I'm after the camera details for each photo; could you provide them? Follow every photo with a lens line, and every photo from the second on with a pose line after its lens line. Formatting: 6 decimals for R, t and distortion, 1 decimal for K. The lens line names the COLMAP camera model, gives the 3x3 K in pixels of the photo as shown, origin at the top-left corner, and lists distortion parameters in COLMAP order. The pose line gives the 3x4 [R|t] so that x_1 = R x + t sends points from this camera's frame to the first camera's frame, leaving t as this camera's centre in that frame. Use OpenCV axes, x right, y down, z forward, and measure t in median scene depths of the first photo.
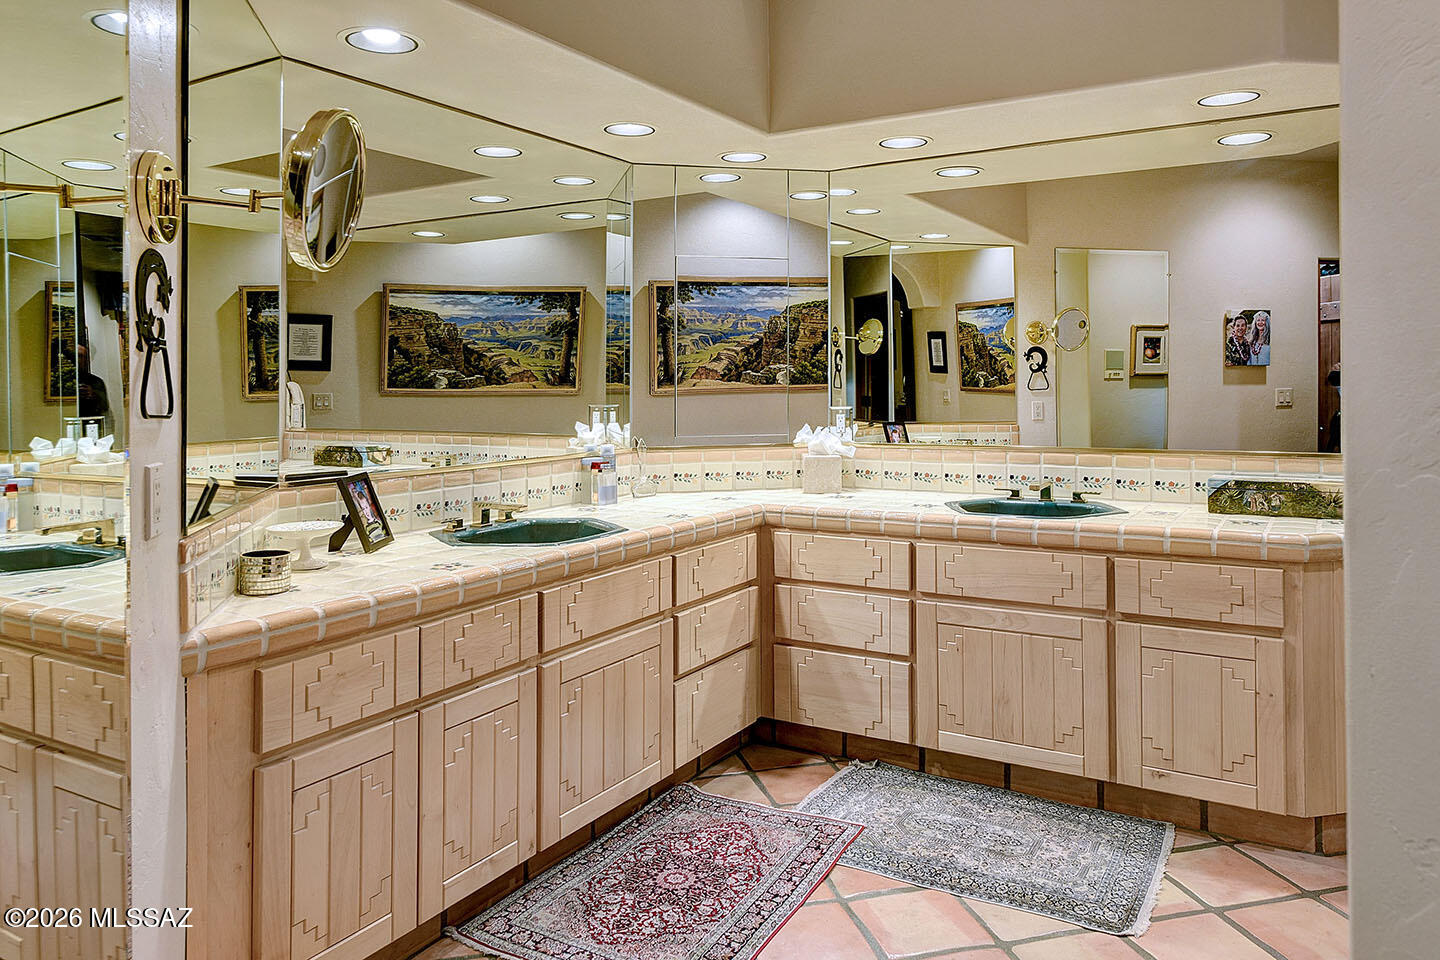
lens RADIAL K [[875.9, 0, 715.9], [0, 875.9, 479.0], [0, 0, 1]] dist [0.002743, 0.001197]
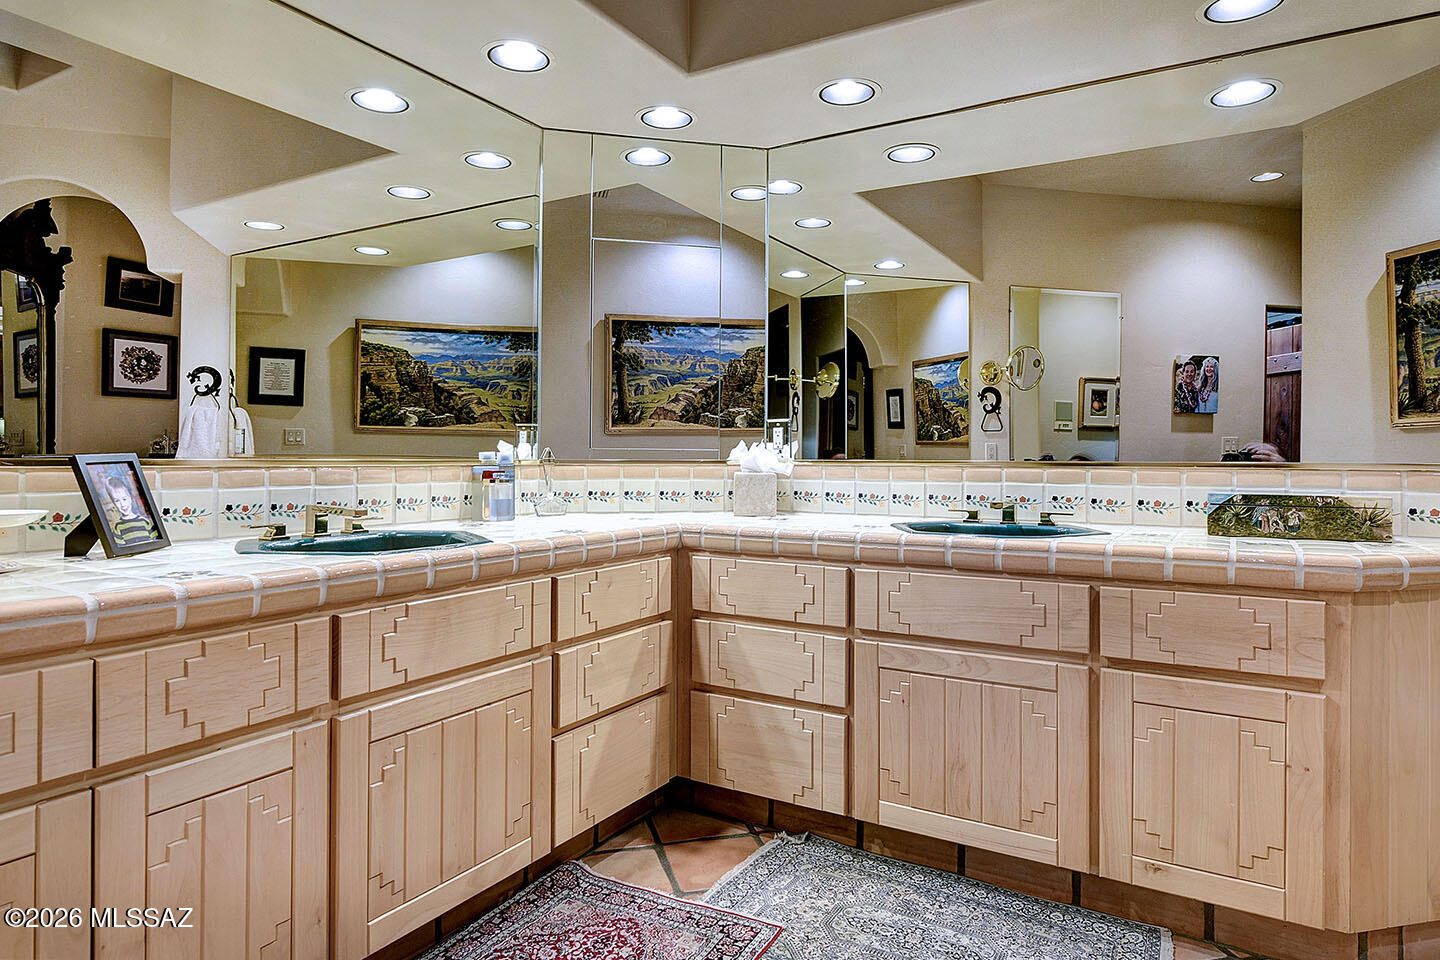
lens RADIAL K [[868.7, 0, 723.9], [0, 868.7, 472.1], [0, 0, 1]] dist [-0.000082, -0.000343]
pose [[0.998070, 0.027553, 0.055656, 0.054681], [-0.024336, 0.998038, -0.057680, 0.030685], [-0.057136, 0.056214, 0.996783, 0.178845]]
